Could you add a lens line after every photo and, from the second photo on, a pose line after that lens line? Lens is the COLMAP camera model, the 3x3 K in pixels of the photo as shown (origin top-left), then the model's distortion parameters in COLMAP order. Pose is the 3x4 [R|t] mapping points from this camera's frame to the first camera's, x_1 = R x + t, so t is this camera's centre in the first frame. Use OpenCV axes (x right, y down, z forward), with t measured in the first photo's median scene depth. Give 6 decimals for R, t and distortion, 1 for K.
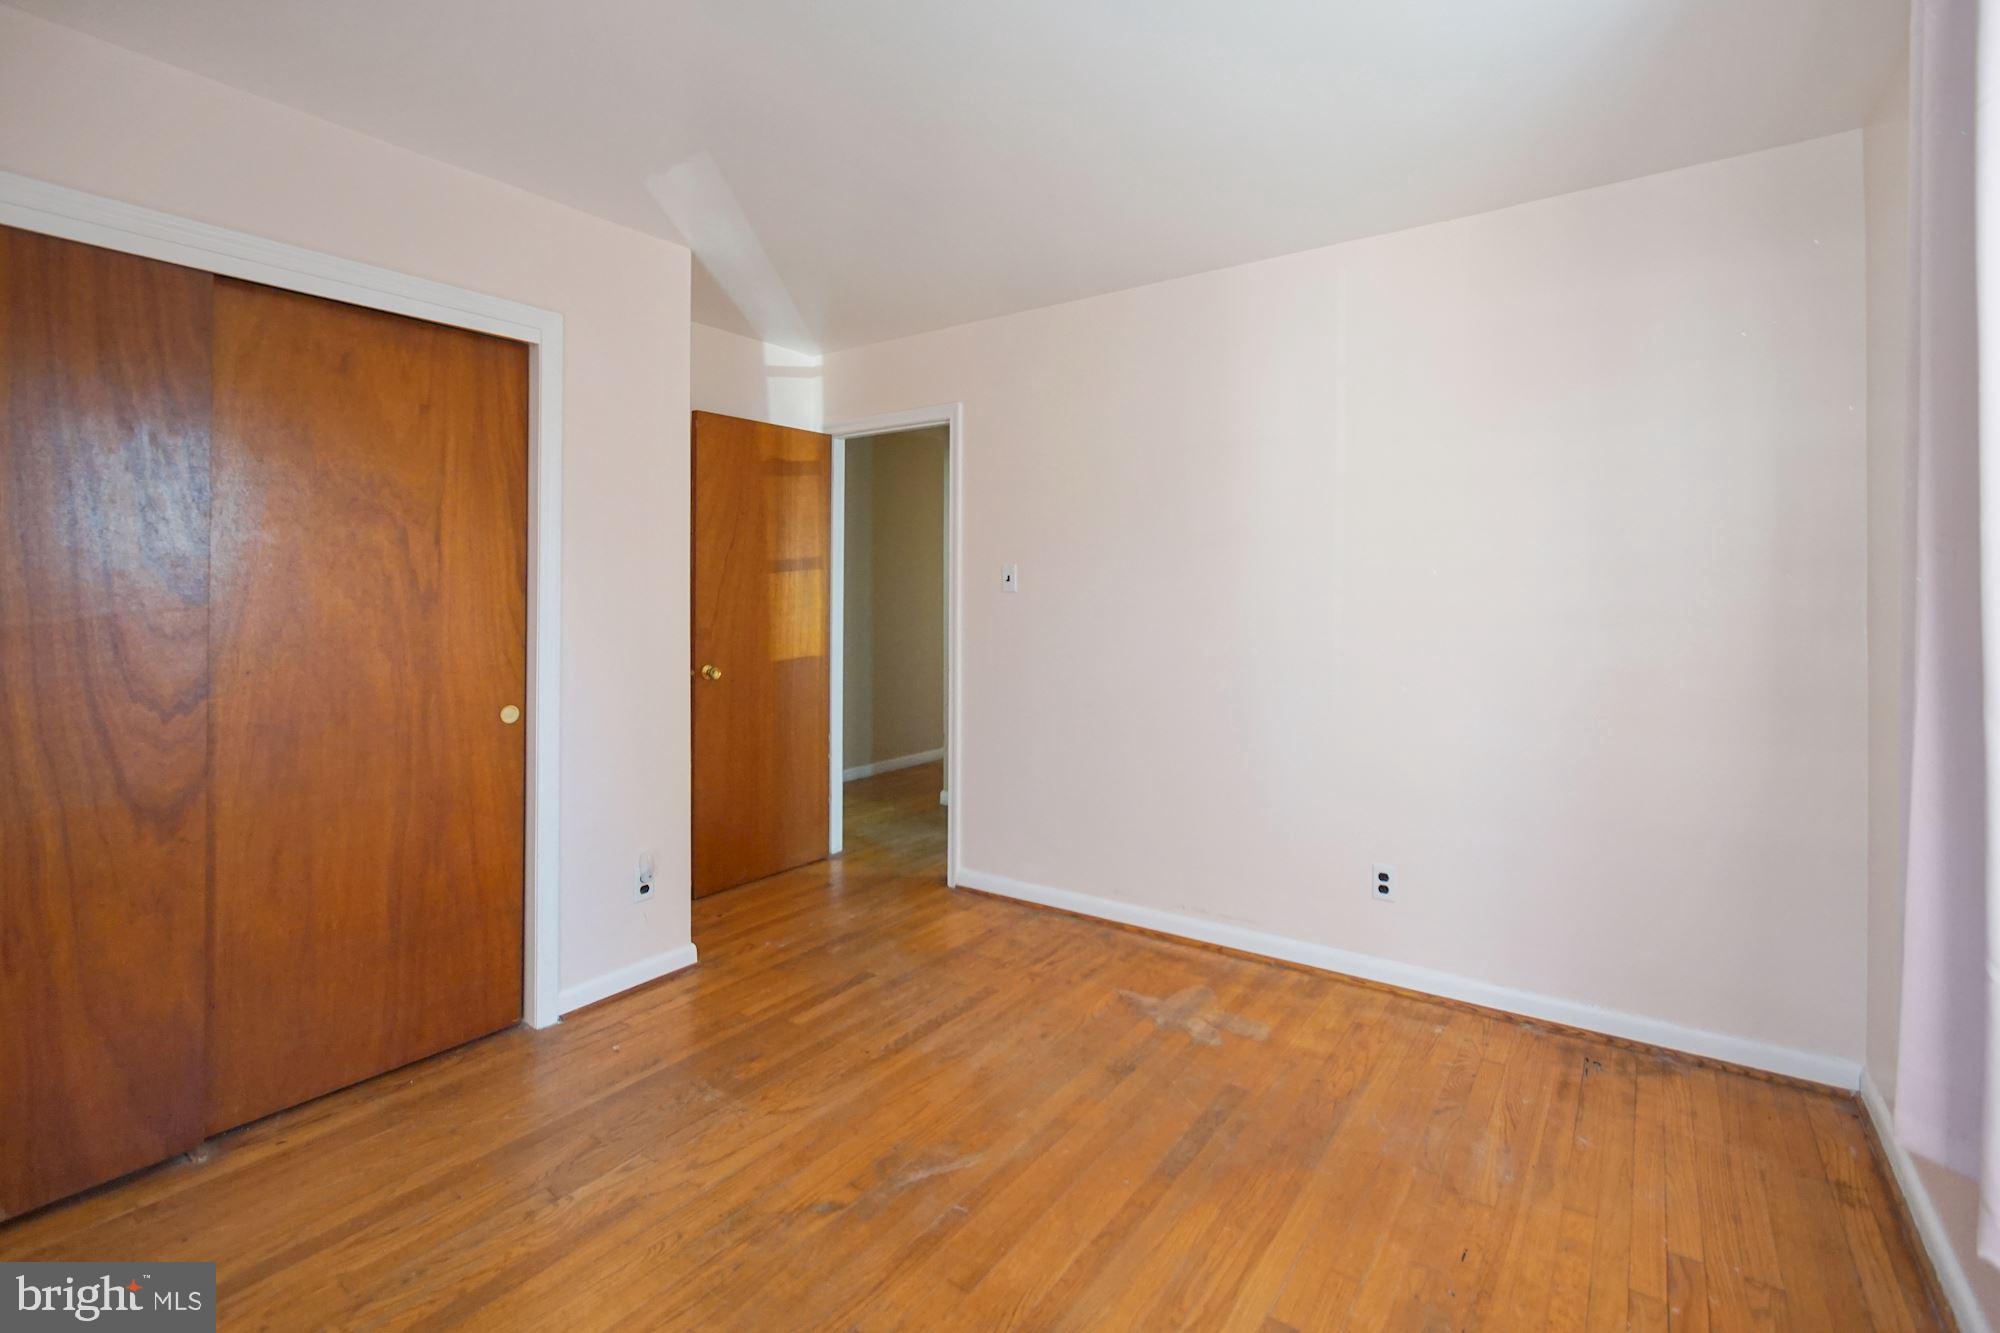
lens RADIAL K [[893.0, 0, 1003.9], [0, 893.0, 607.3], [0, 0, 1]] dist [-0.002231, -0.000801]
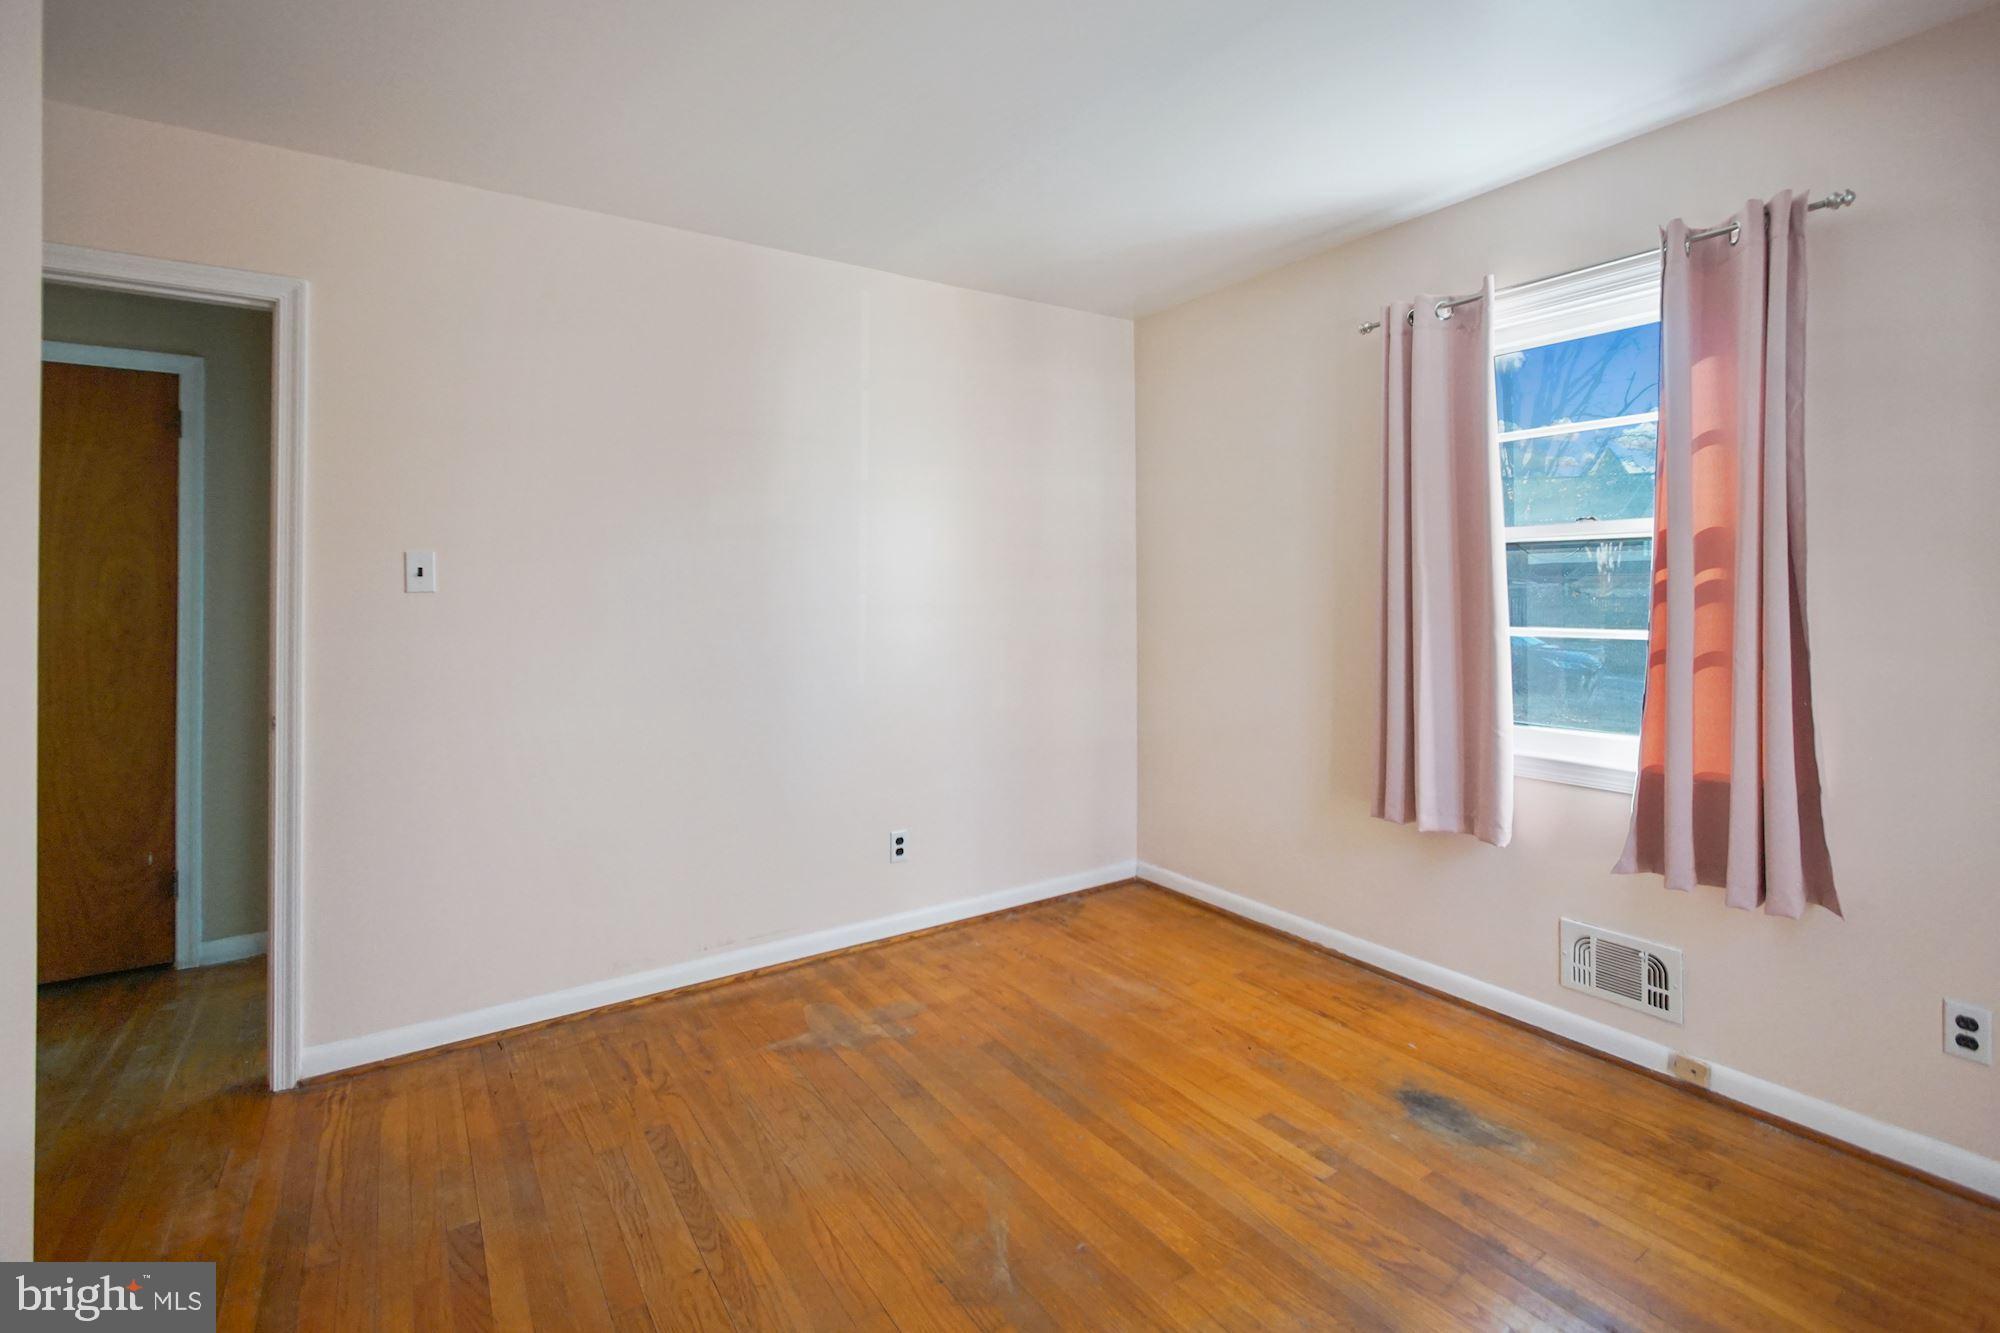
lens RADIAL K [[893.0, 0, 1003.9], [0, 893.0, 607.3], [0, 0, 1]] dist [-0.002231, -0.000801]
pose [[0.353842, -0.007562, 0.935275, -0.659416], [0.016407, 0.999864, 0.001877, 0.000164], [-0.935161, 0.014680, 0.353918, 0.510364]]
